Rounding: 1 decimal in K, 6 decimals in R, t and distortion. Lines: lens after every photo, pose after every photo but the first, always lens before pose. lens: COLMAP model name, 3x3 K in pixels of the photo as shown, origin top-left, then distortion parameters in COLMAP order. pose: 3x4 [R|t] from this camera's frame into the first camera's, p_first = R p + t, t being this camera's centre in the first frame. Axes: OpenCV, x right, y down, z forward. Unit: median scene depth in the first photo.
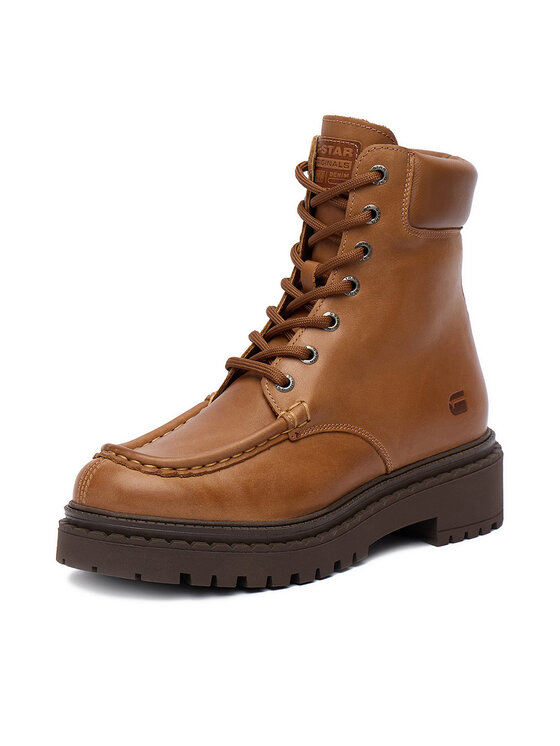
lens RADIAL K [[1465.1, 0, 279.8], [0, 1465.1, 372.9], [0, 0, 1]] dist [0.073661, 0.000000]
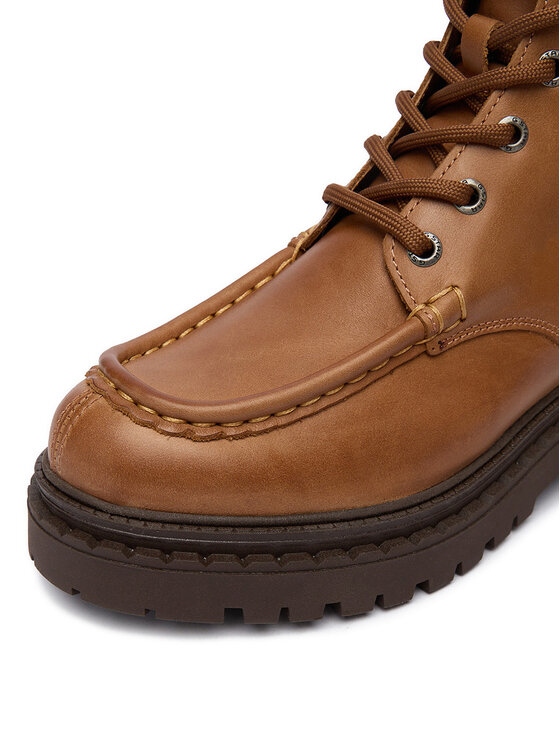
lens RADIAL K [[984.2, 0, 307.2], [0, 984.2, 360.8], [0, 0, 1]] dist [-0.039935, 0.000000]
pose [[0.997123, 0.054390, -0.052787, -0.019562], [-0.034824, 0.947346, 0.318313, -0.071337], [0.067321, -0.315559, 0.946515, 0.626474]]
